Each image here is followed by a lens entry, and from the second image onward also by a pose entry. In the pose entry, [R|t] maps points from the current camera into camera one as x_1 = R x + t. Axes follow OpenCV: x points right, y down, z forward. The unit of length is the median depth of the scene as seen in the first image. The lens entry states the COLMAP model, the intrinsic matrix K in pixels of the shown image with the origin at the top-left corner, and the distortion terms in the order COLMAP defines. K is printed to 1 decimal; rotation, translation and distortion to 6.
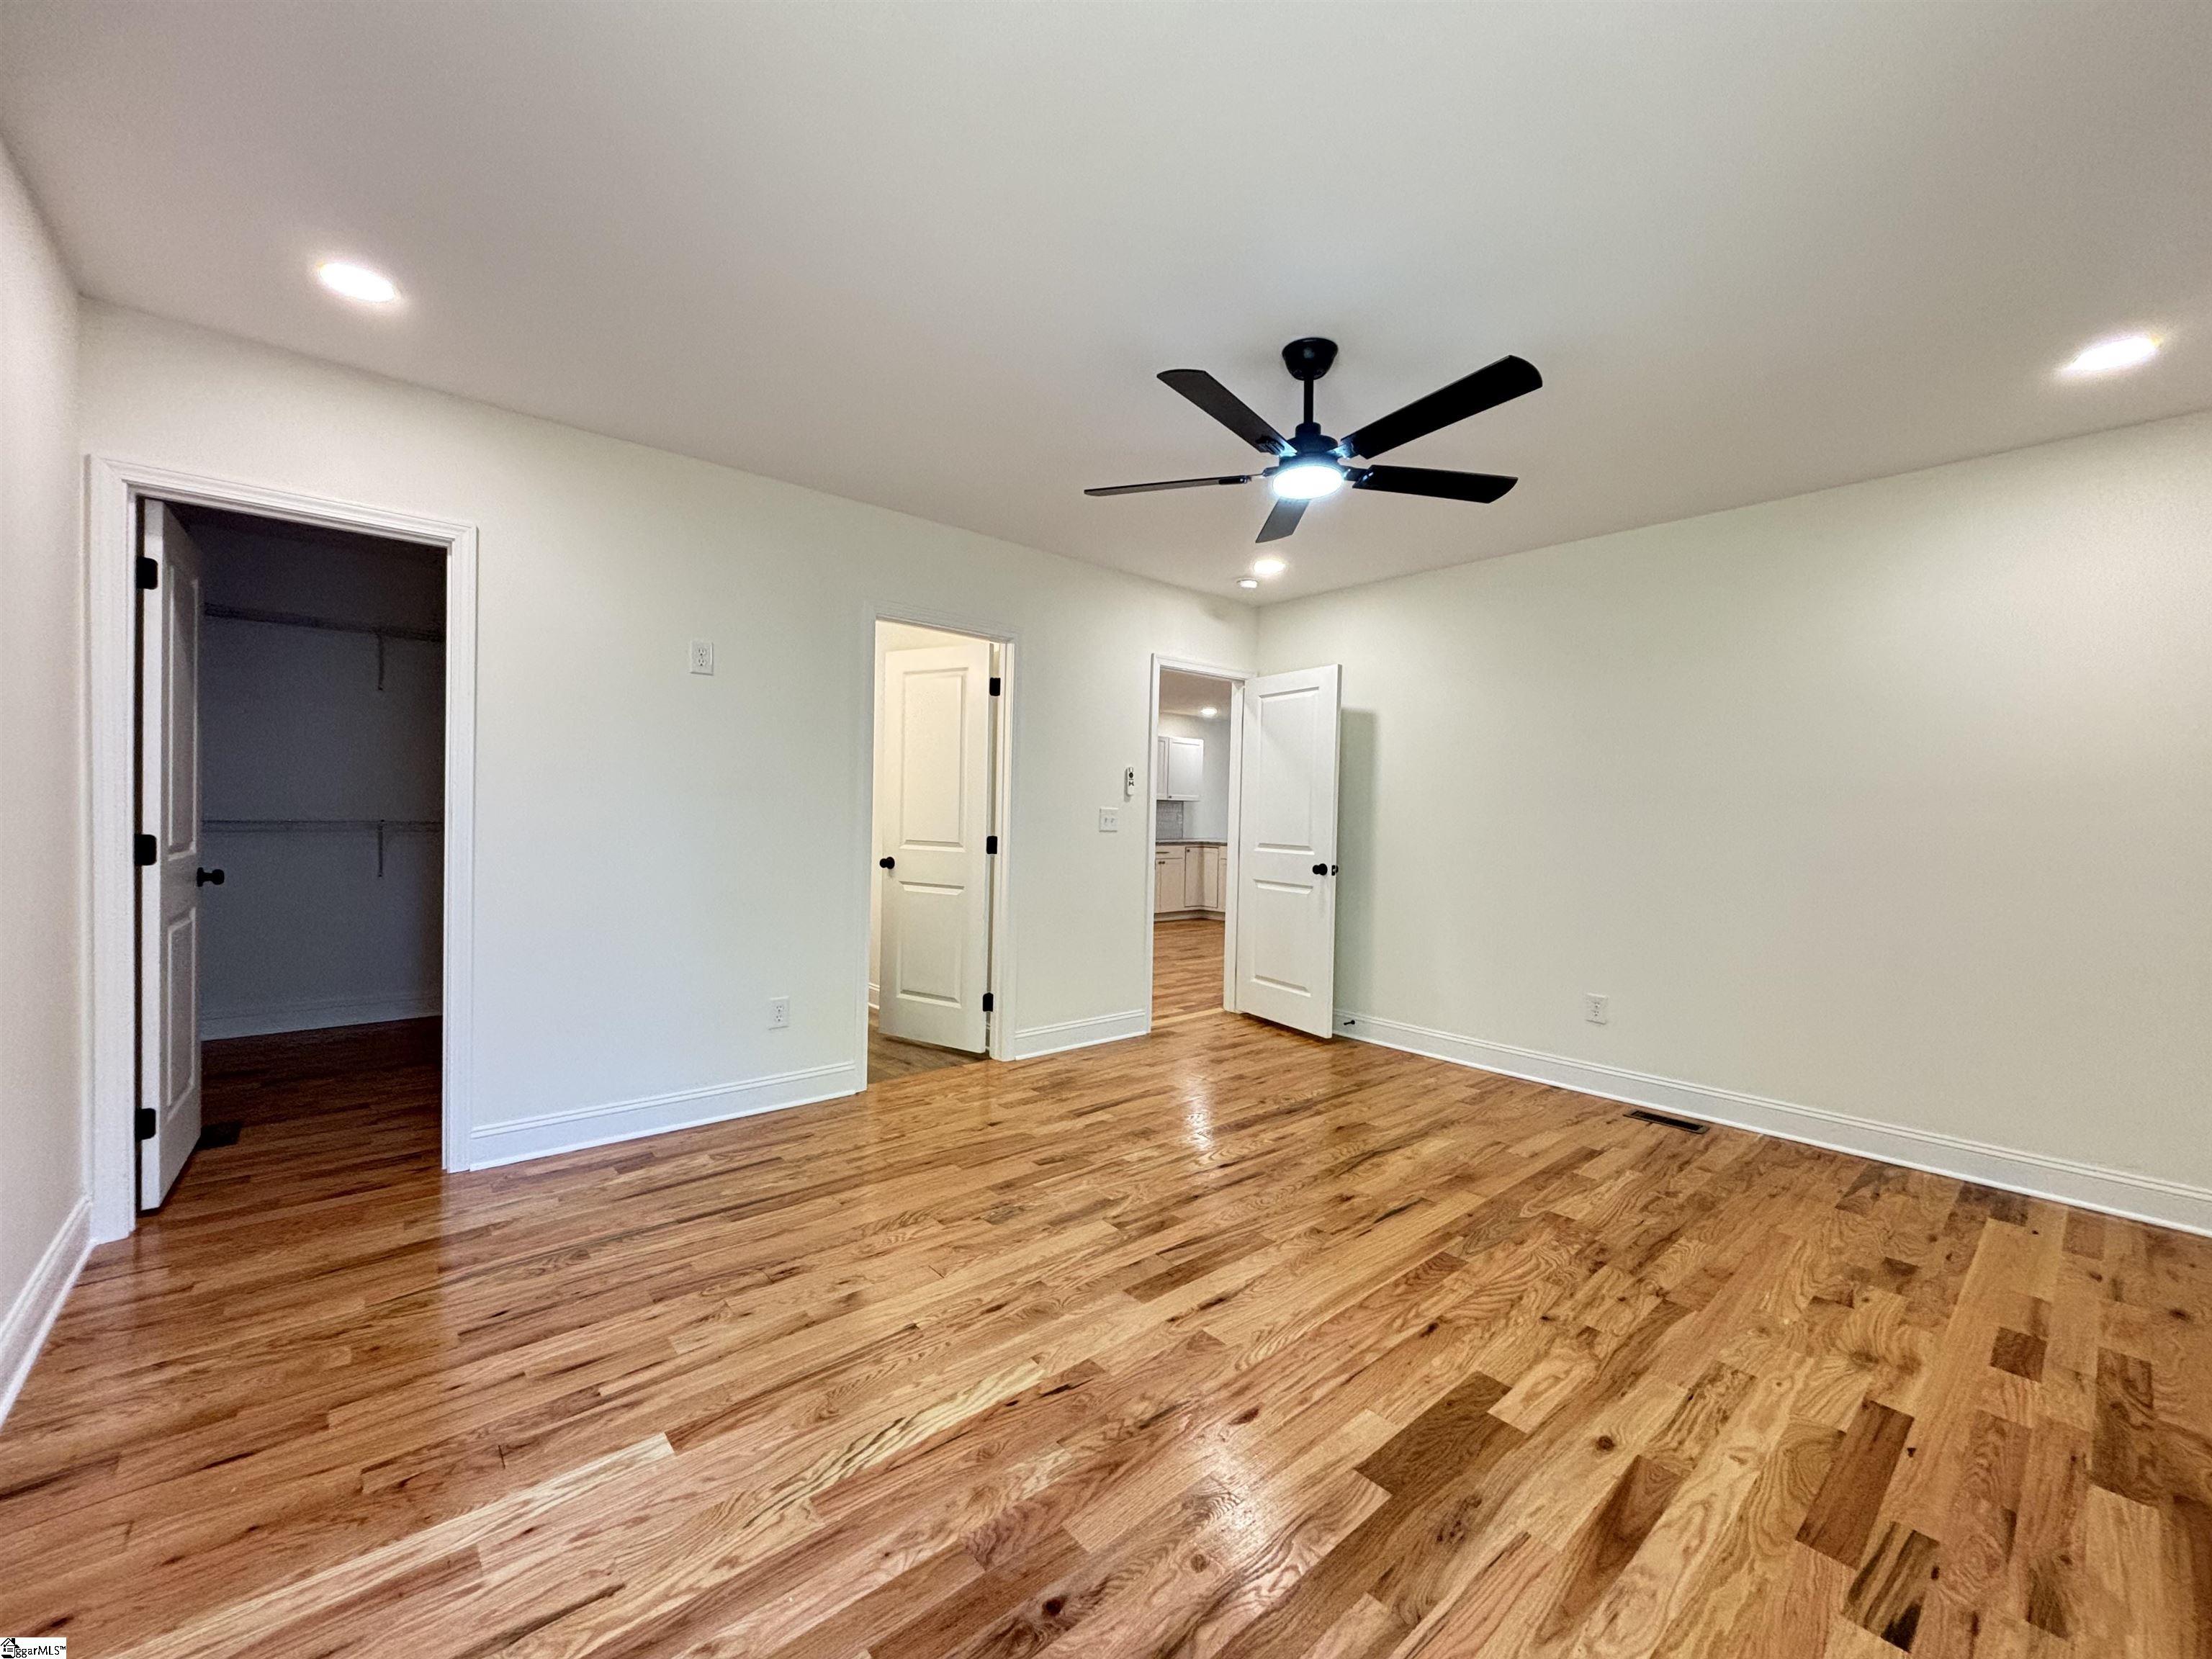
lens RADIAL K [[891.1, 0, 1106.0], [0, 891.1, 829.5], [0, 0, 1]] dist [0.002244, -0.000755]
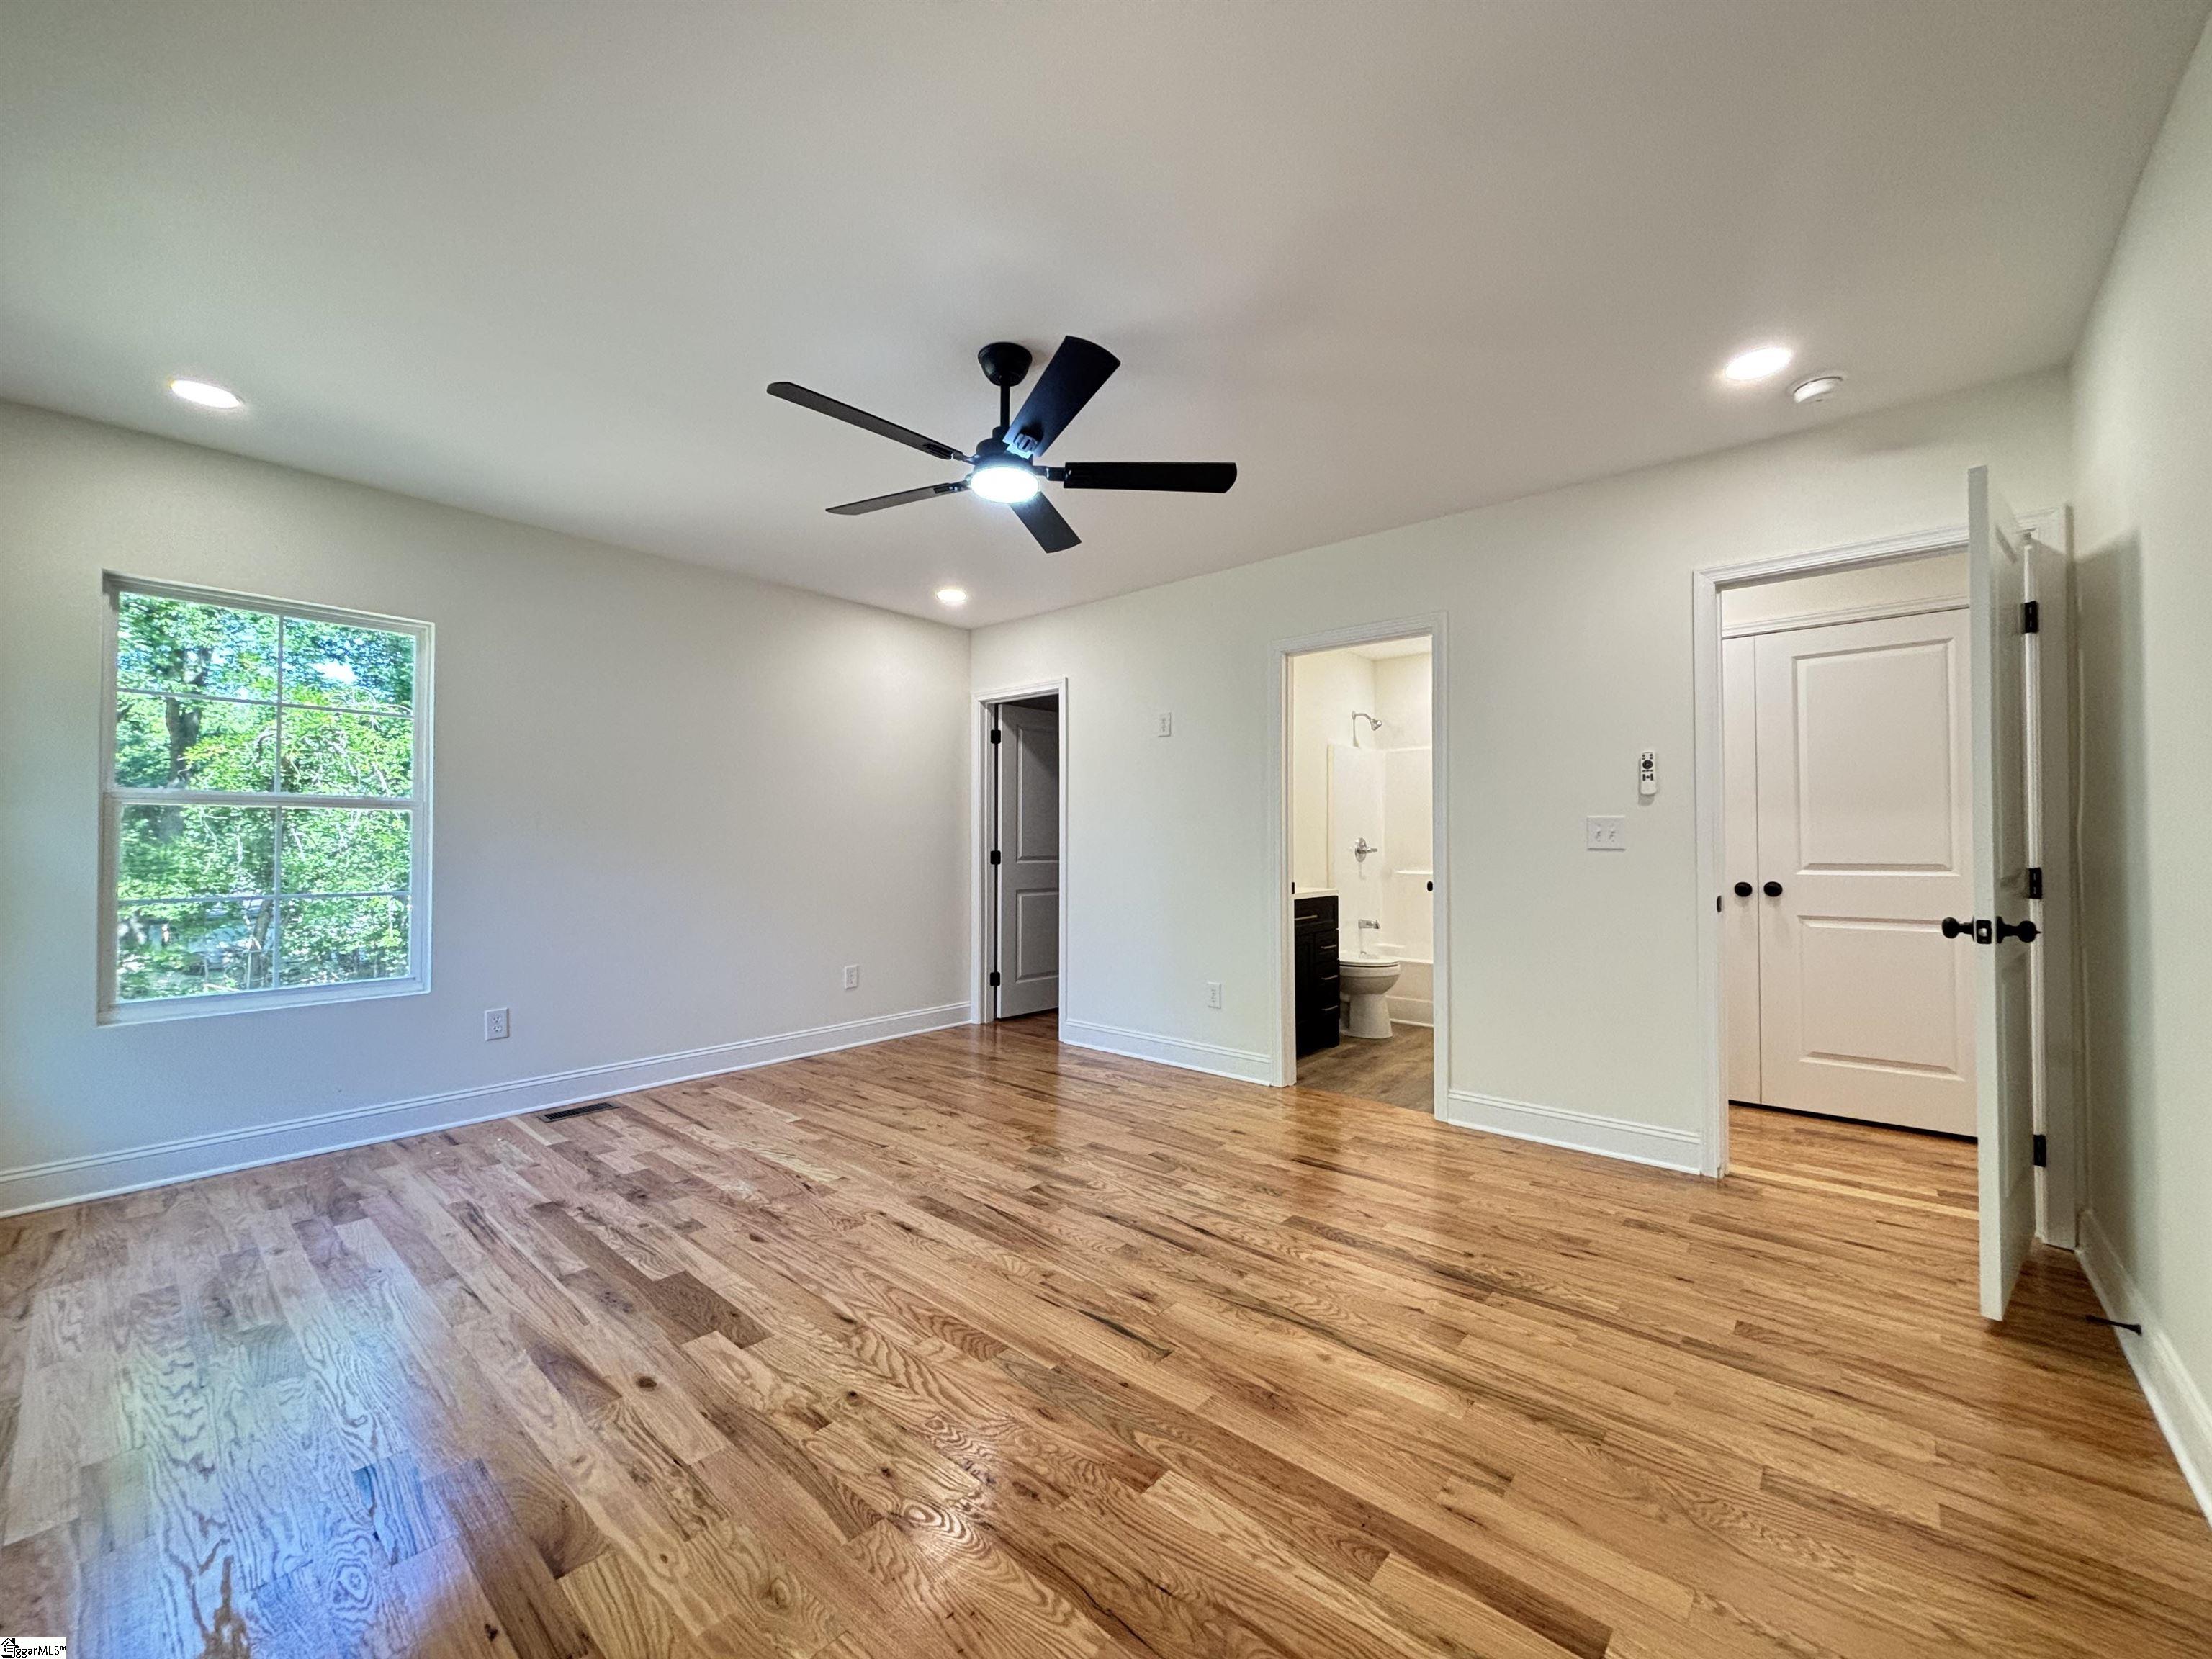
lens RADIAL K [[891.1, 0, 1106.0], [0, 891.1, 829.5], [0, 0, 1]] dist [0.002244, -0.000755]
pose [[0.136021, -0.037830, -0.989983, 1.148873], [-0.014554, 0.999087, -0.040177, 0.035858], [0.990599, 0.019873, 0.135346, 0.924168]]
